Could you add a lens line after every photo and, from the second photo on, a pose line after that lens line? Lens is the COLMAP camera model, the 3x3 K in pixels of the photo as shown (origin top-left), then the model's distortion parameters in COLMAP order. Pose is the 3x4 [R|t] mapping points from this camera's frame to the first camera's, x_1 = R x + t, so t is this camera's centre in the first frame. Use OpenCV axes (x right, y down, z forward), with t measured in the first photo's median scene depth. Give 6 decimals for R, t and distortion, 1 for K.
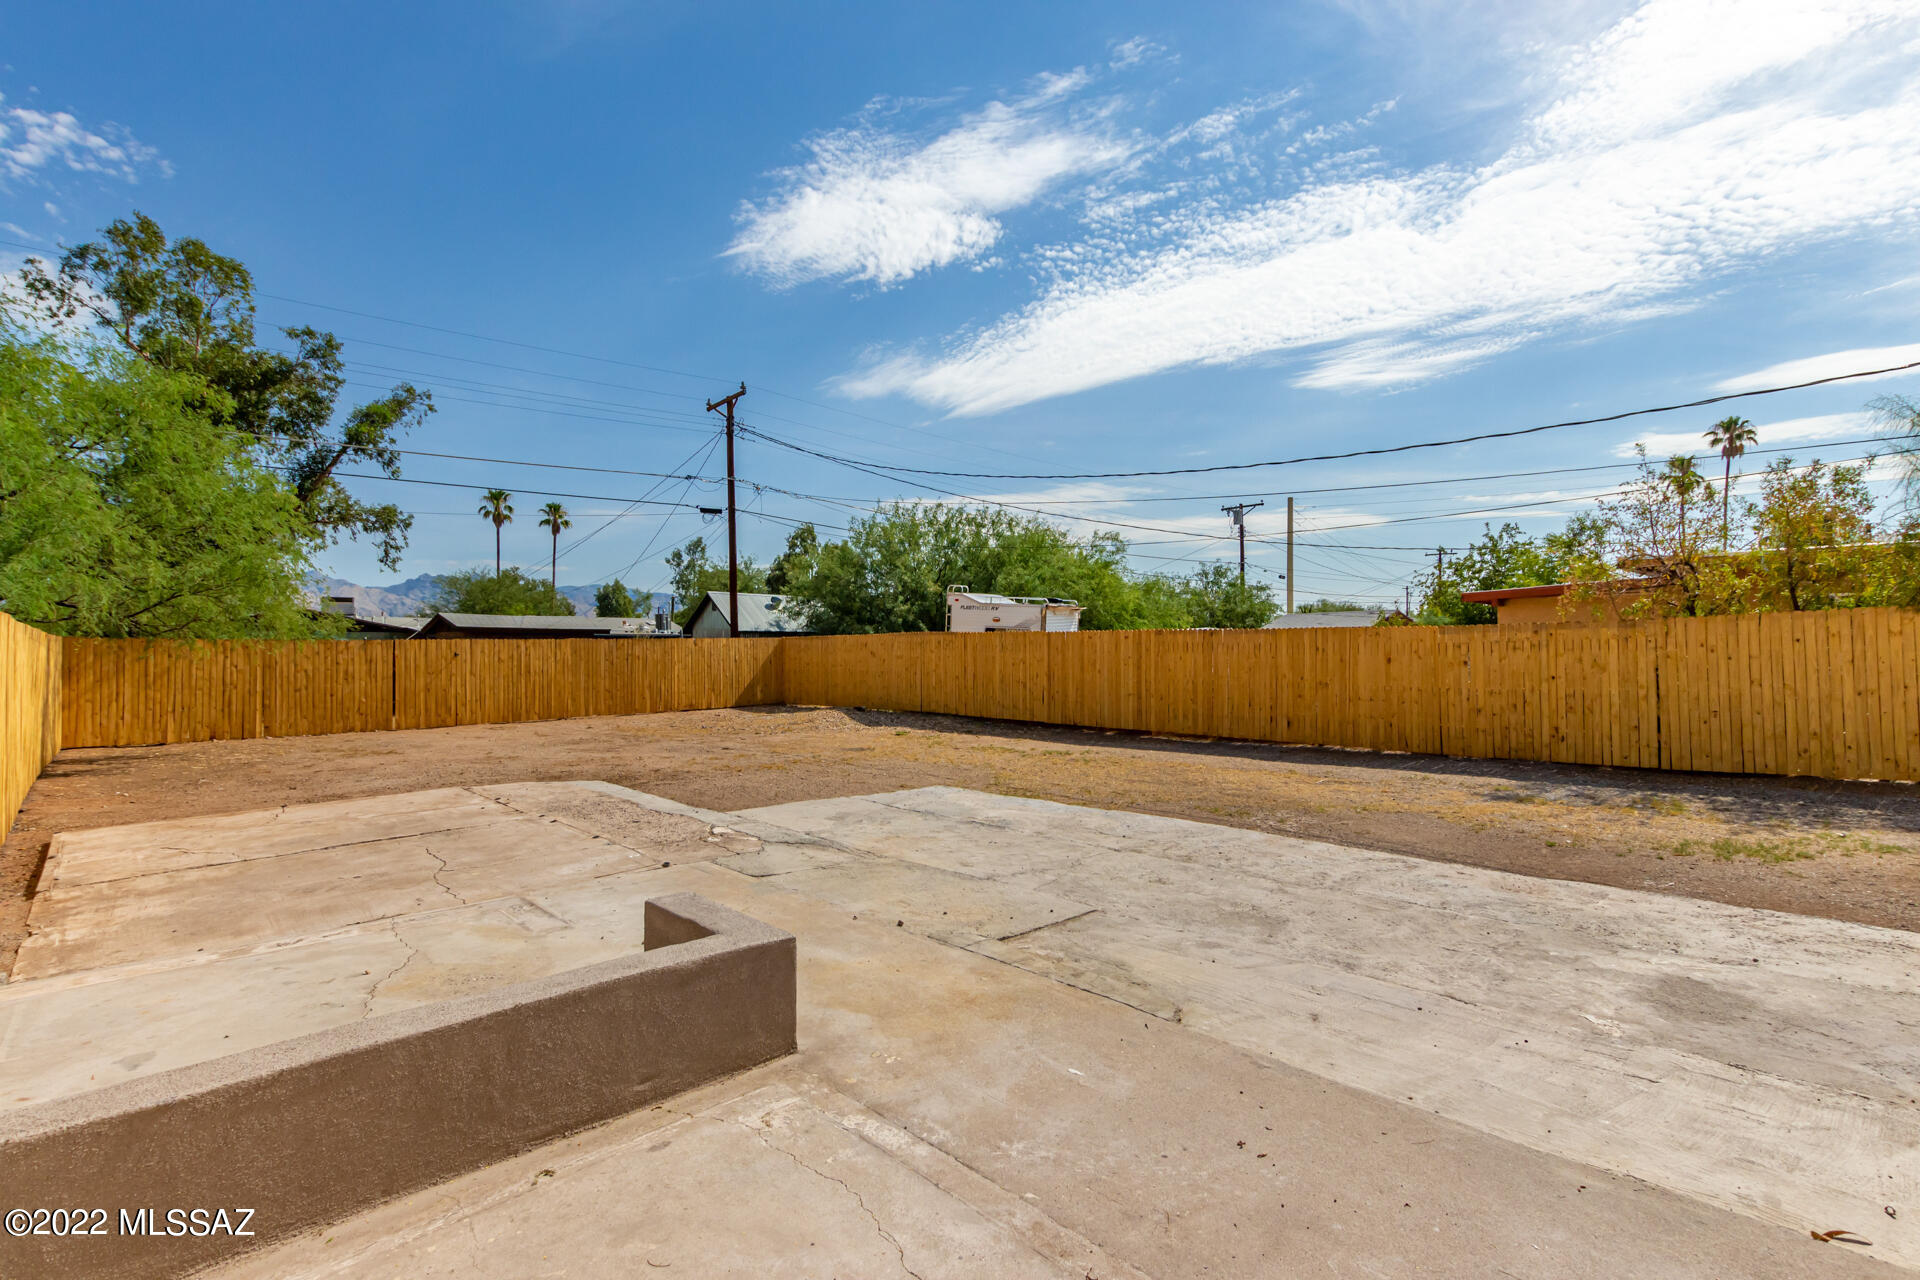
lens RADIAL K [[909.4, 0, 968.4], [0, 909.4, 647.2], [0, 0, 1]] dist [0.001220, -0.000365]
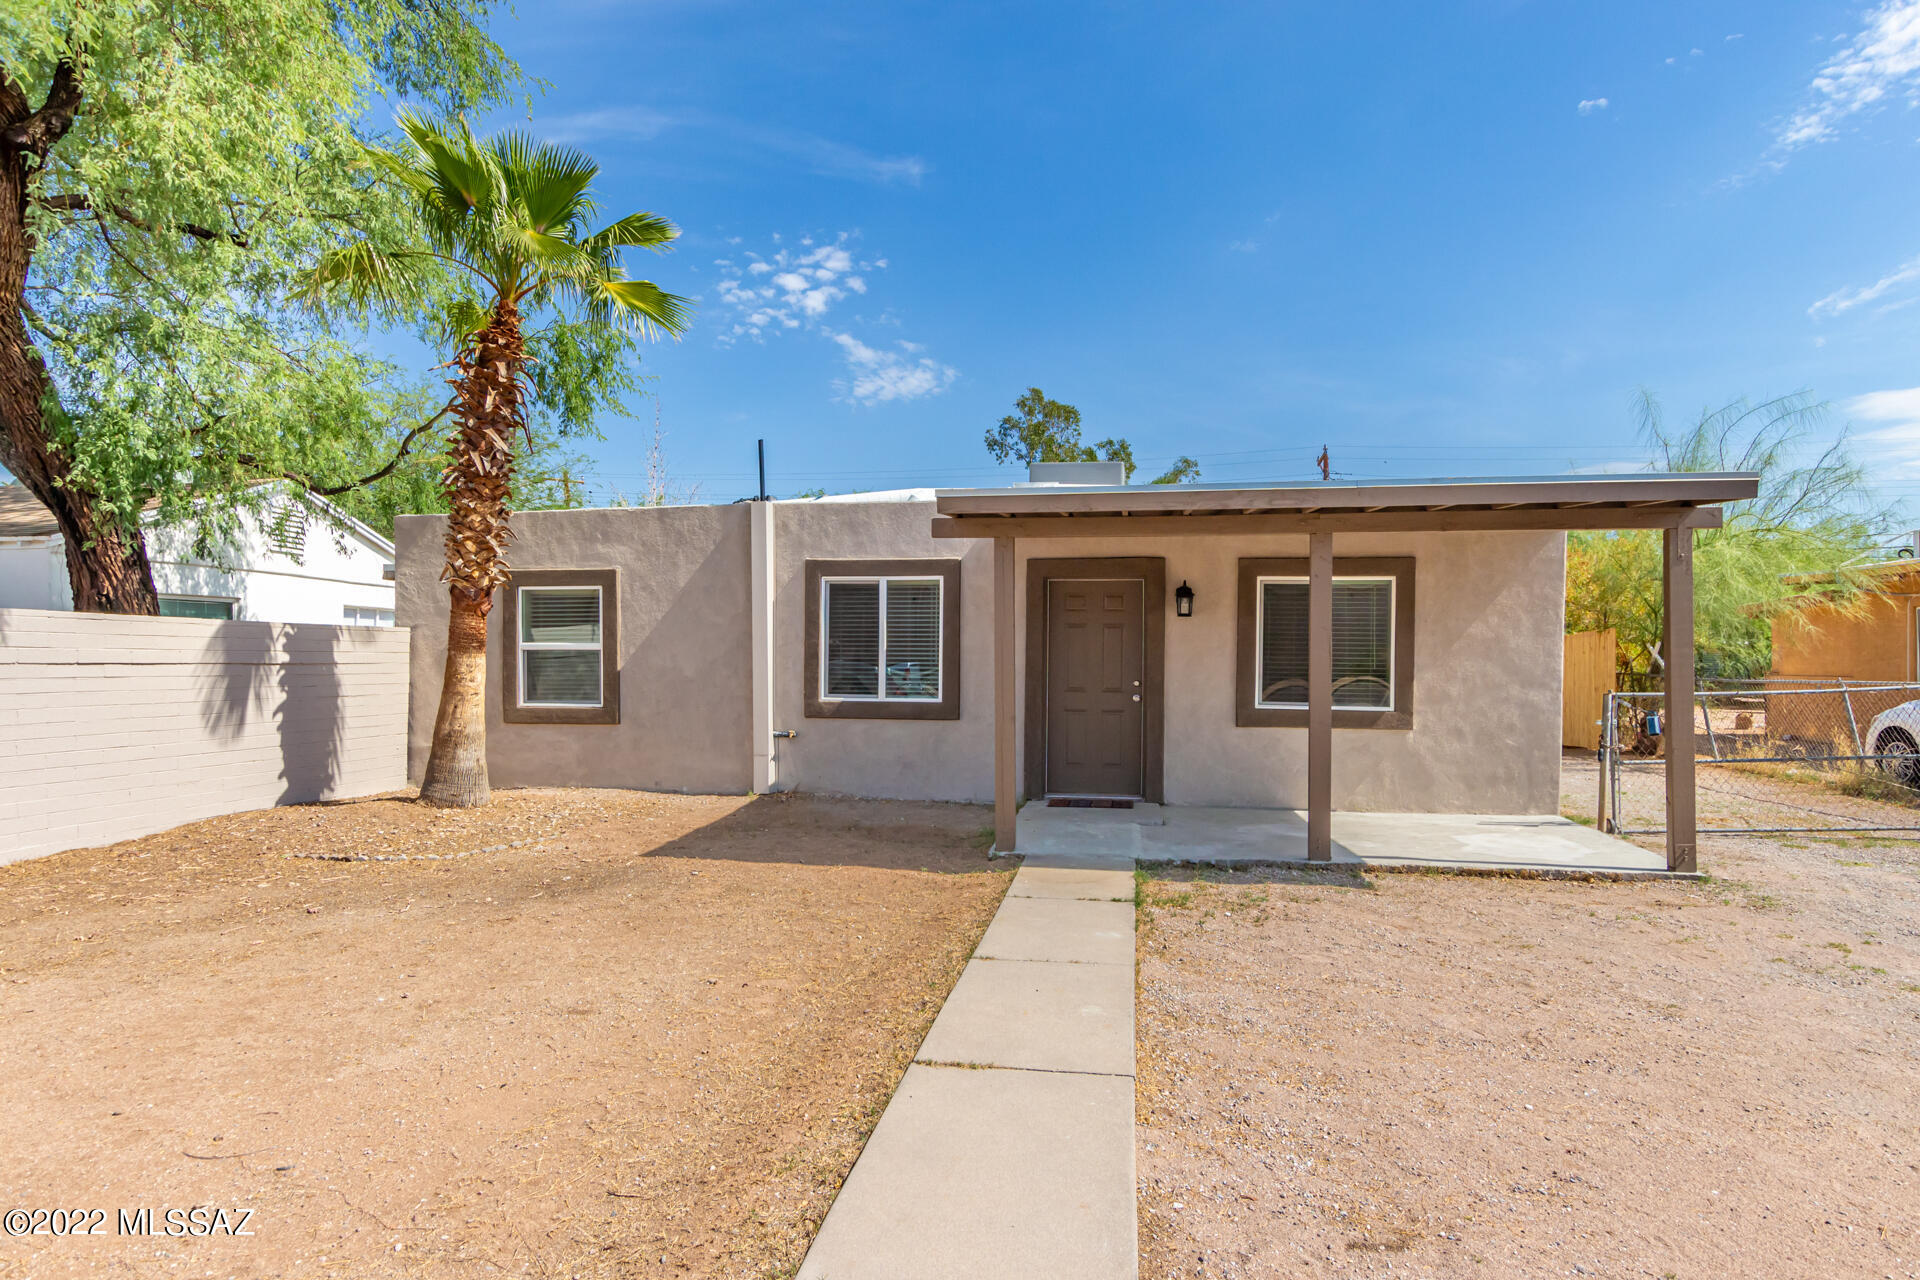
lens RADIAL K [[1075.5, 0, 970.3], [0, 1075.5, 632.8], [0, 0, 1]] dist [0.002153, 0.000978]
pose [[0.600619, -0.012189, -0.799443, 0.575306], [-0.001992, 0.999858, -0.016741, -0.003729], [0.799533, 0.011647, 0.600509, -0.253477]]
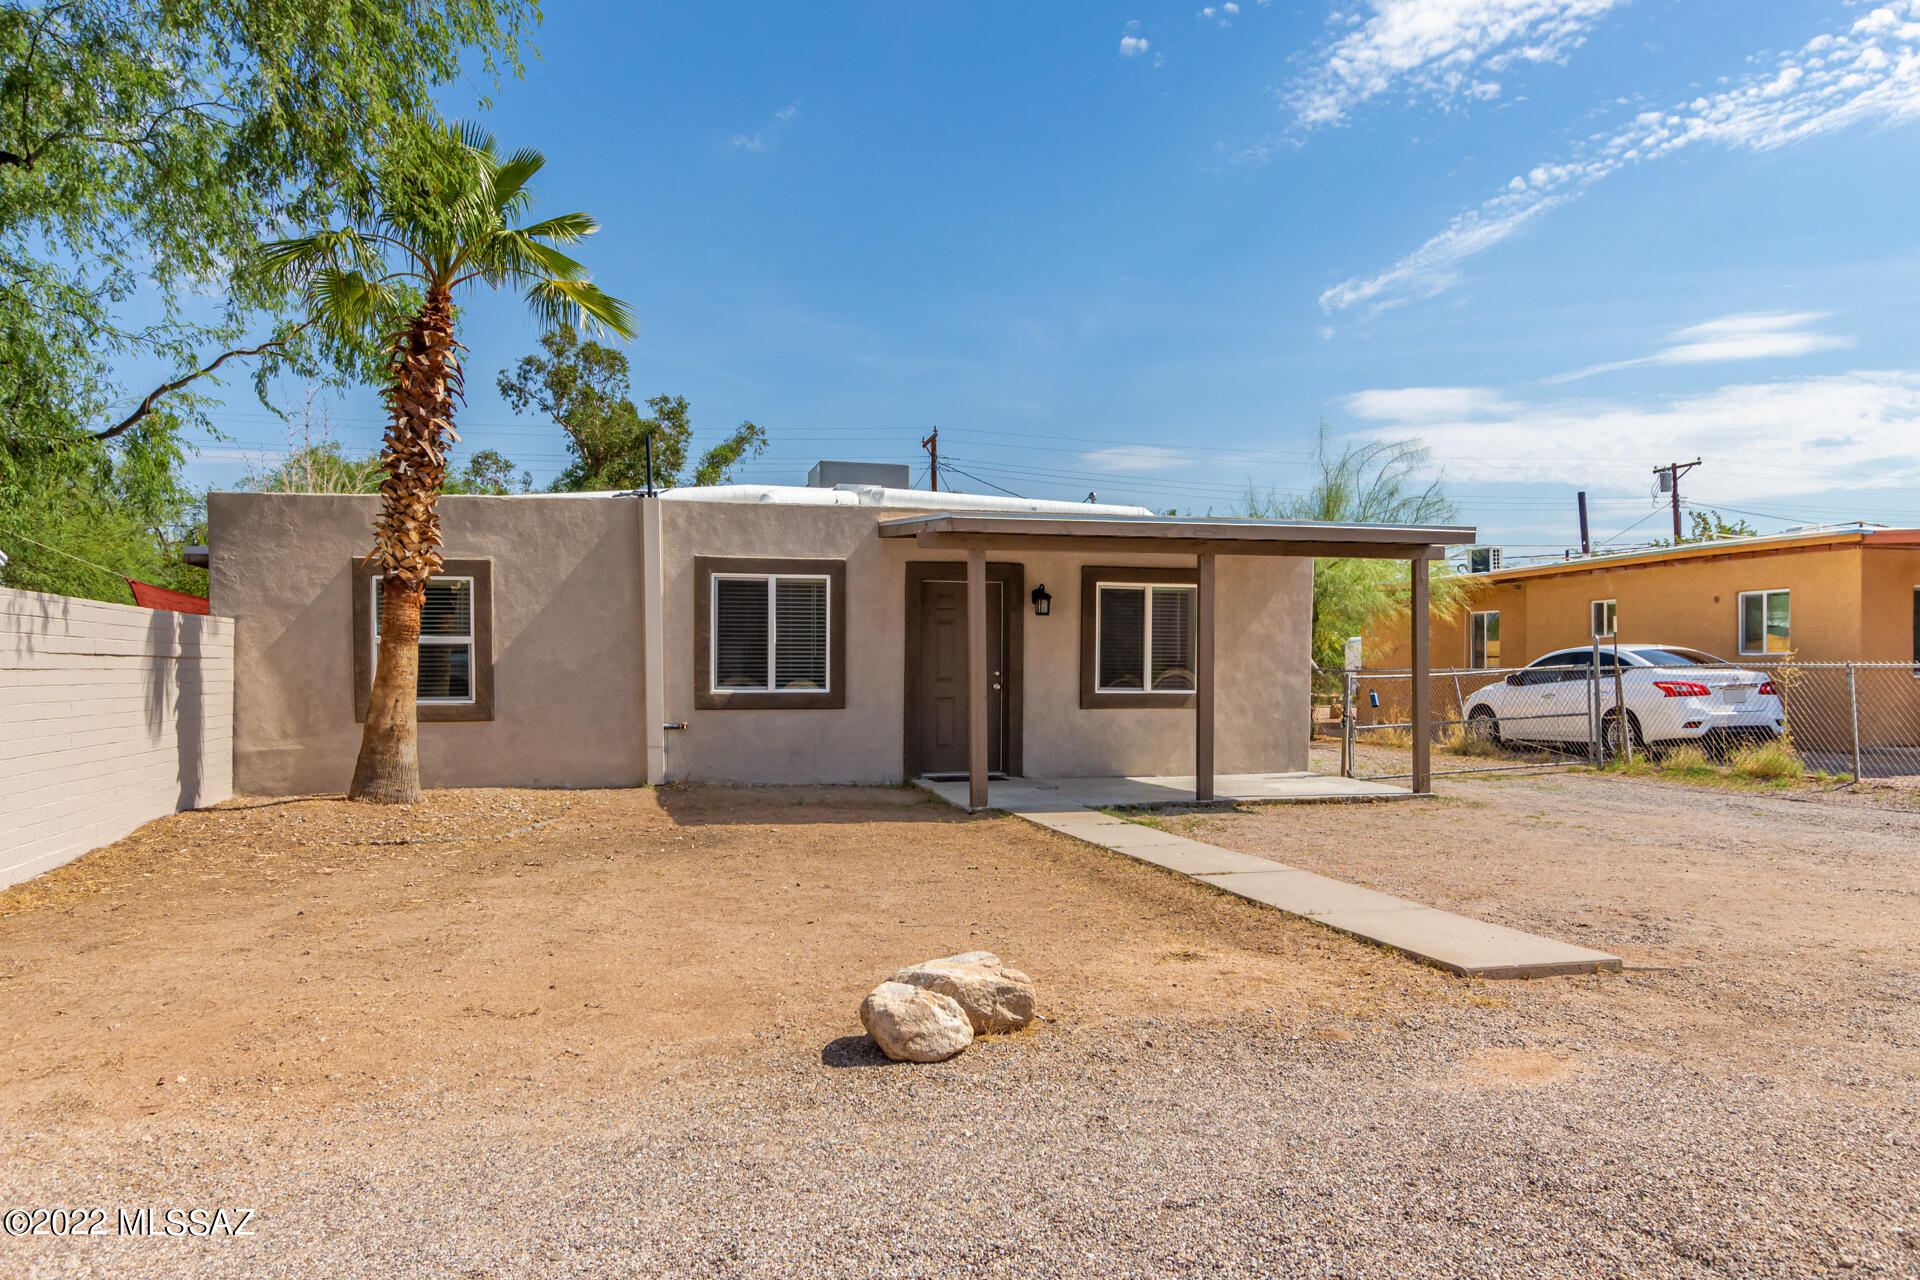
lens RADIAL K [[1360.9, 0, 982.0], [0, 1360.9, 645.8], [0, 0, 1]] dist [-0.005582, -0.000416]
pose [[0.877255, -0.002498, -0.480018, 0.566164], [-0.000492, 0.999981, -0.006102, -0.000645], [0.480024, 0.005589, 0.877237, -0.433014]]
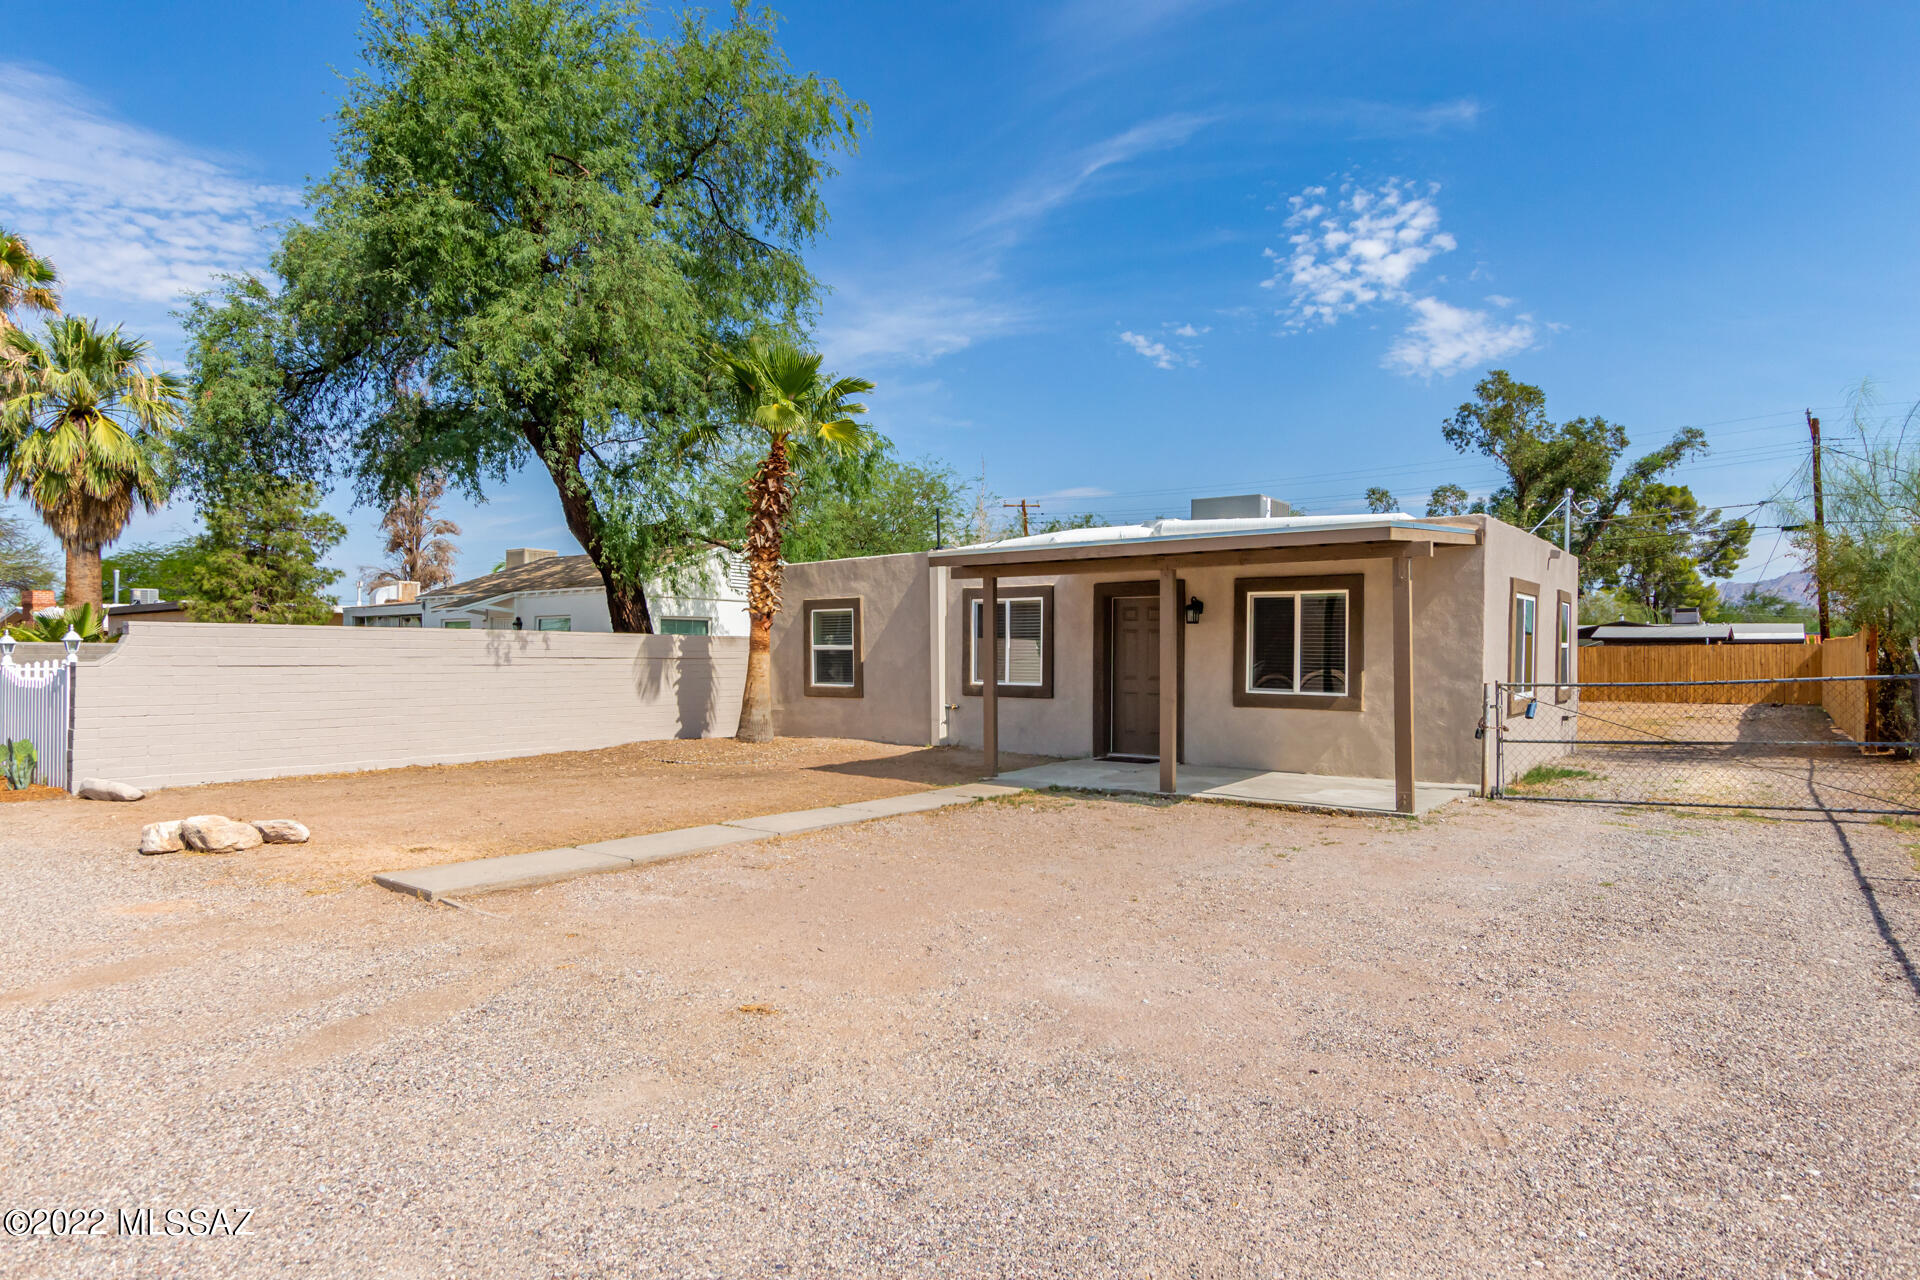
lens RADIAL K [[1075.5, 0, 970.3], [0, 1075.5, 632.8], [0, 0, 1]] dist [0.002153, 0.000978]
pose [[0.154370, -0.015345, -0.987894, 0.766991], [0.001189, 0.999882, -0.015345, -0.003949], [0.988012, 0.001194, 0.154370, -0.165537]]
